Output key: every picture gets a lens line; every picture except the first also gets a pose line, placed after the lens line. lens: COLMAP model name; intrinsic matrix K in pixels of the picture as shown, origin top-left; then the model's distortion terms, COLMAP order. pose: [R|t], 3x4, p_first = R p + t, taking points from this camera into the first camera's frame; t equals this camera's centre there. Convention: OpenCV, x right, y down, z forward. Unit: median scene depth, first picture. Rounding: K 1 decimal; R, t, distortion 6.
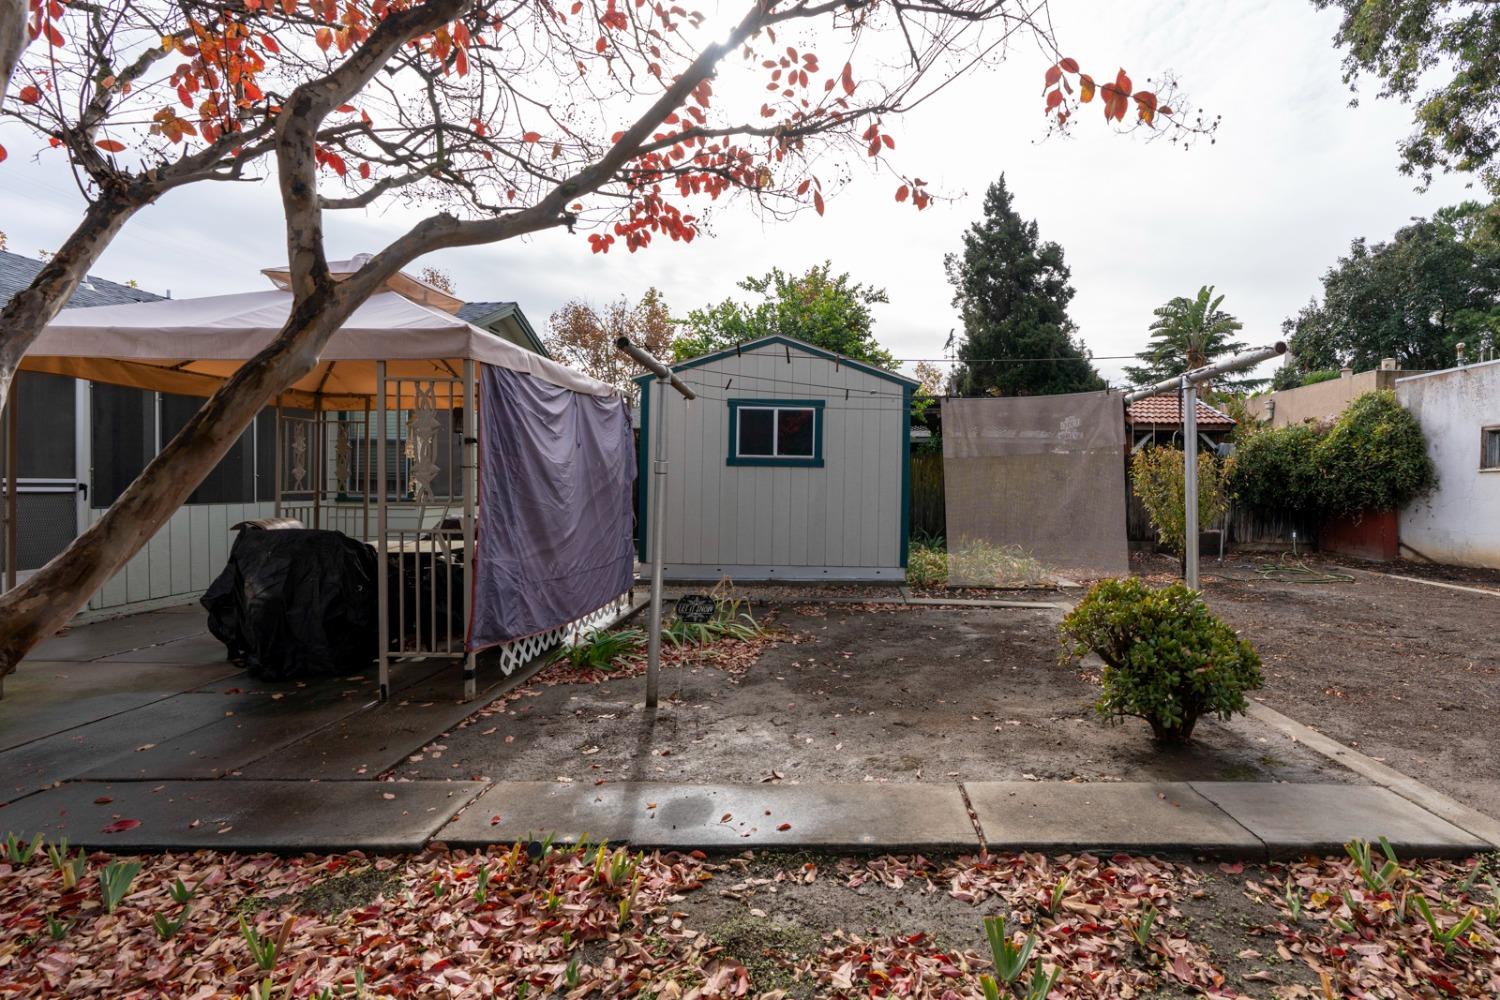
lens RADIAL K [[691.2, 0, 816.9], [0, 691.2, 495.5], [0, 0, 1]] dist [-0.025851, 0.015723]
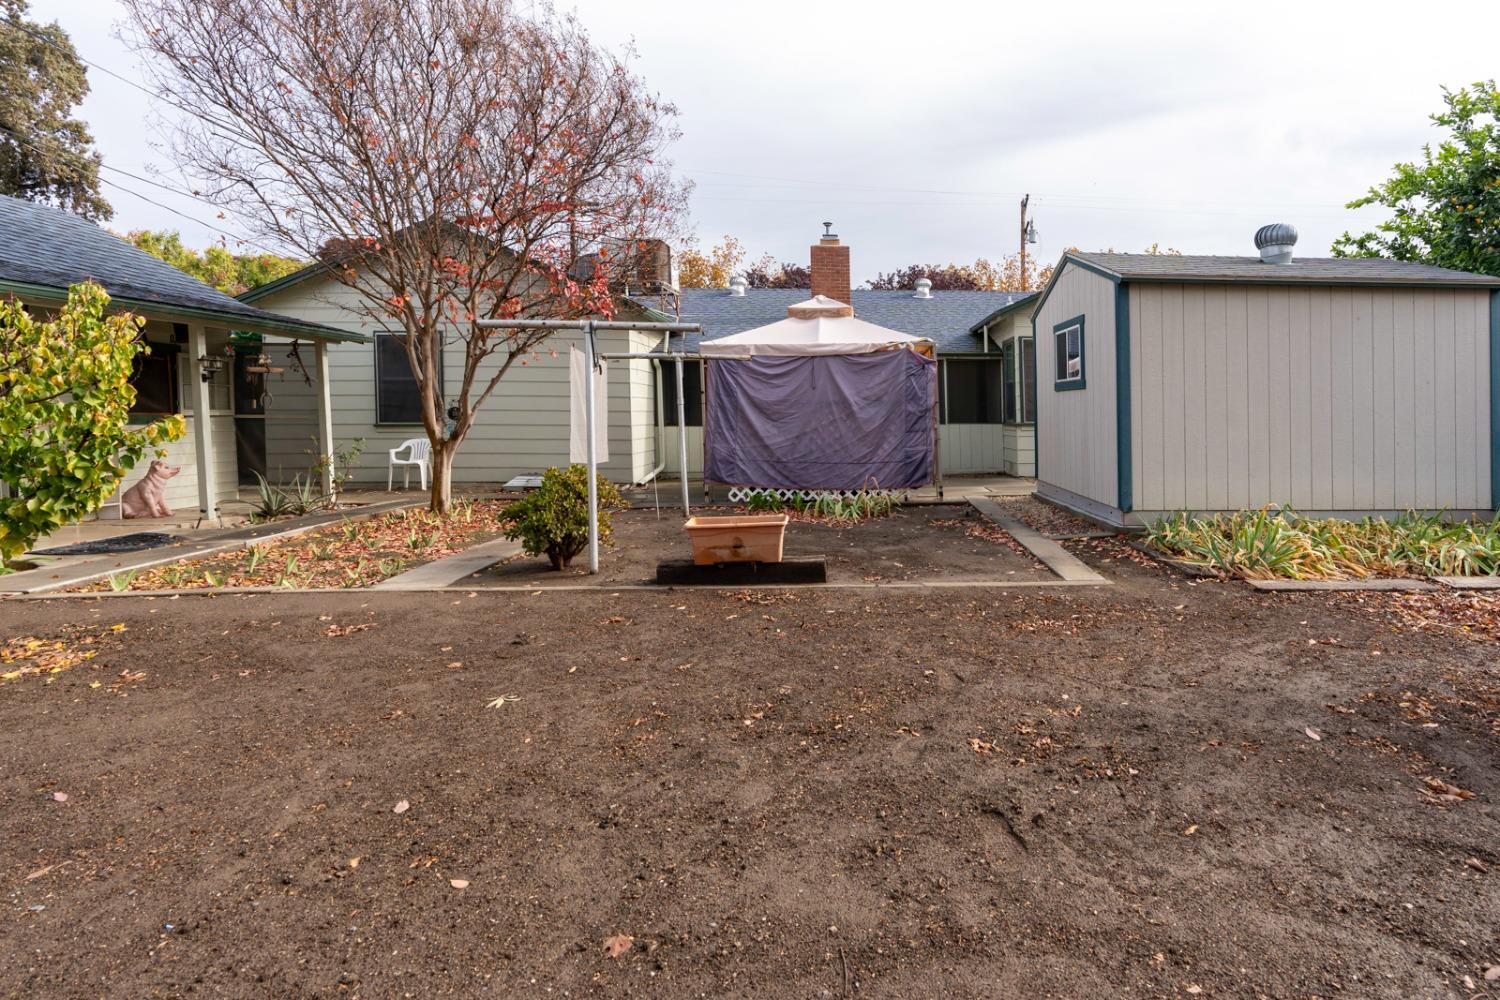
lens RADIAL K [[784.8, 0, 866.3], [0, 784.8, 434.3], [0, 0, 1]] dist [-0.005137, 0.000447]
pose [[0.049843, 0.020653, -0.998544, 1.106353], [-0.008946, 0.999755, 0.020232, 0.000667], [0.998717, 0.007925, 0.050015, 0.715871]]
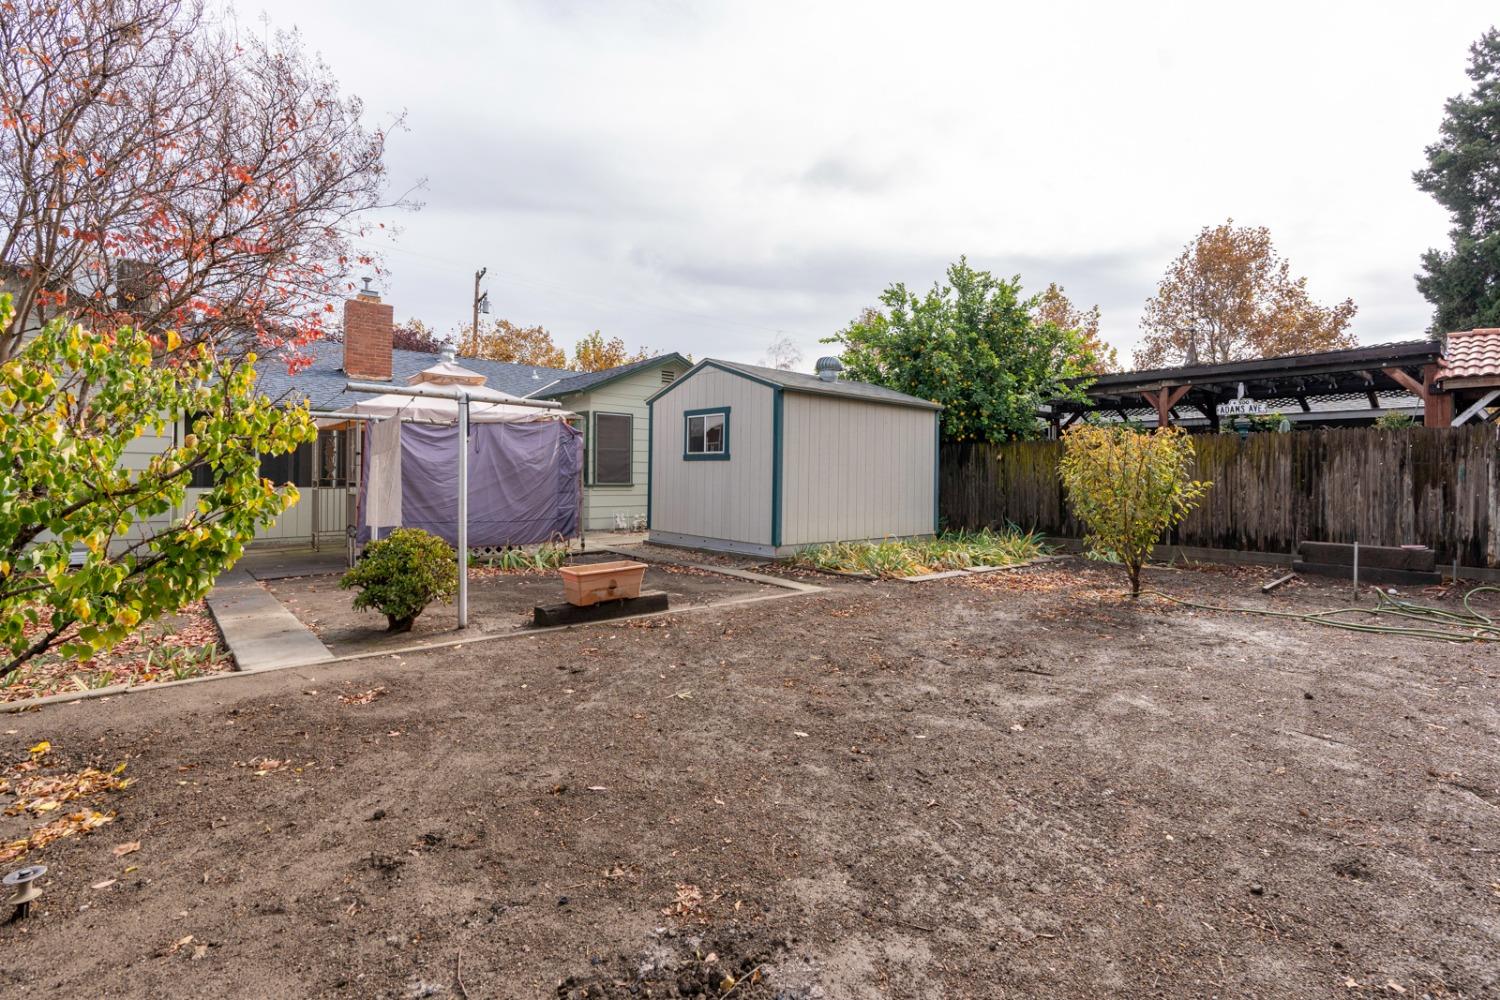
lens RADIAL K [[691.2, 0, 816.9], [0, 691.2, 495.5], [0, 0, 1]] dist [-0.025851, 0.015723]
pose [[0.683079, 0.021698, -0.730022, 1.111417], [-0.012911, 0.999761, 0.017634, -0.002017], [0.730231, -0.002620, 0.683196, 0.285164]]
